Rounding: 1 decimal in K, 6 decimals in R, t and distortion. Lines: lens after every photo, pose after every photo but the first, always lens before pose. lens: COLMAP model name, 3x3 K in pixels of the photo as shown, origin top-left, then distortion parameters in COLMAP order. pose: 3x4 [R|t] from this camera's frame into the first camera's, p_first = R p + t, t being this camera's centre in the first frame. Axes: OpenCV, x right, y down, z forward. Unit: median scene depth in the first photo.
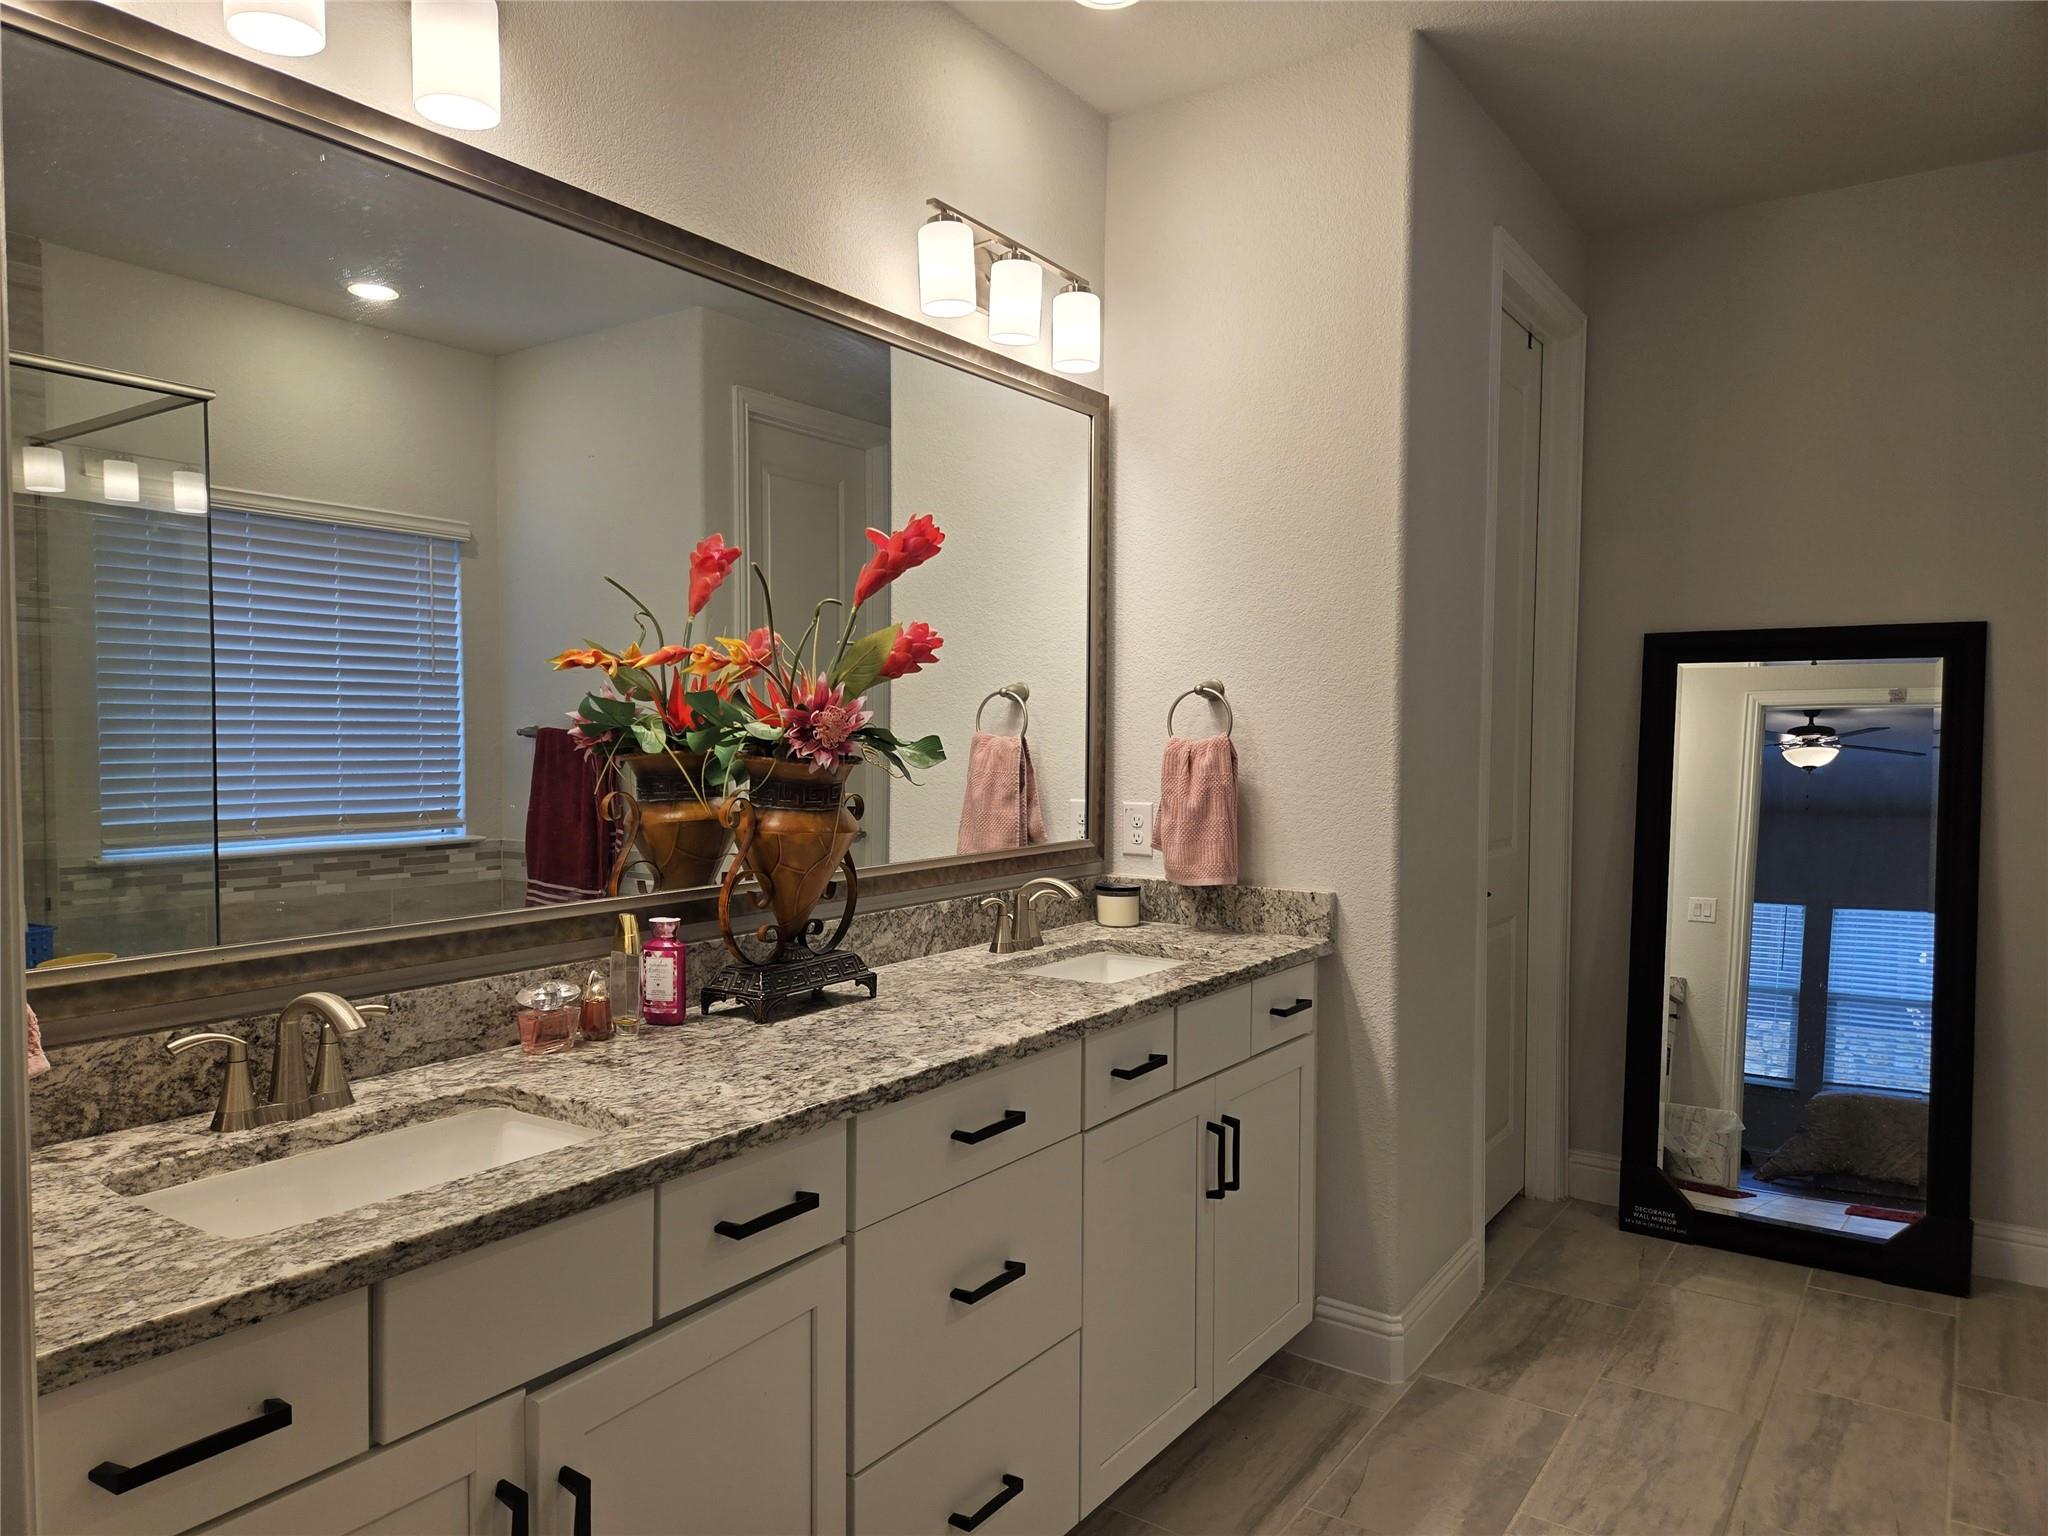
lens RADIAL K [[1369.0, 0, 1021.7], [0, 1369.0, 769.5], [0, 0, 1]] dist [0.066827, -0.050784]
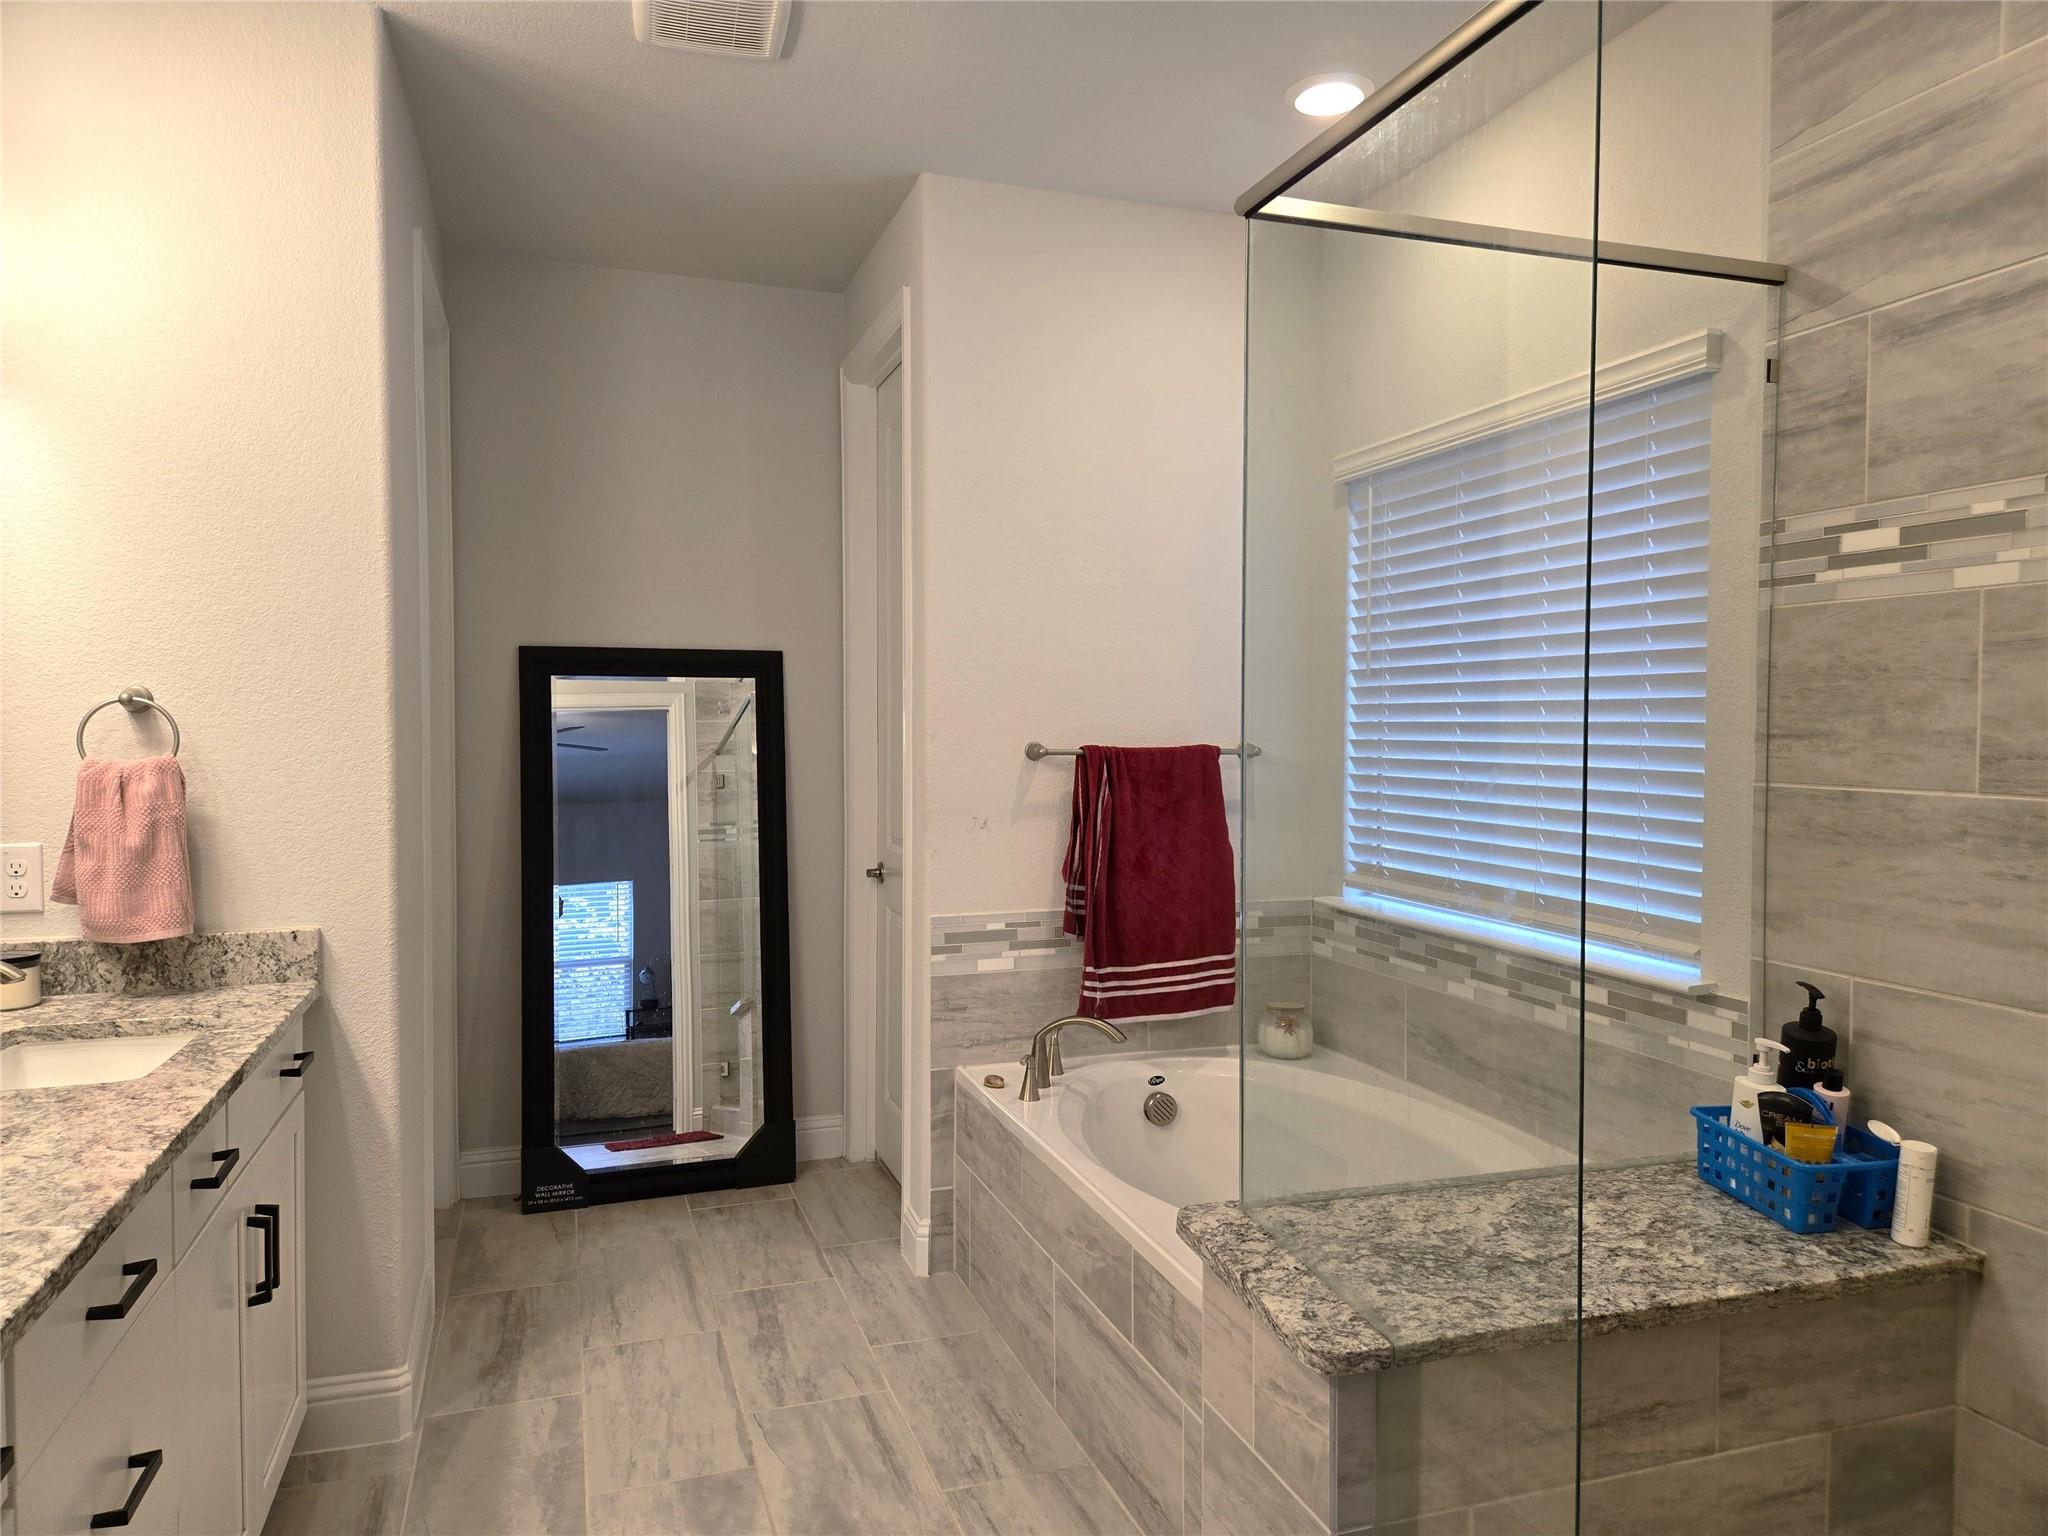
lens RADIAL K [[1369.0, 0, 1008.1], [0, 1369.0, 773.3], [0, 0, 1]] dist [0.066827, -0.050784]
pose [[0.604540, -0.034704, 0.795819, -0.215289], [0.027676, 0.999362, 0.022556, -0.019121], [-0.796094, 0.008389, 0.605115, 0.092319]]
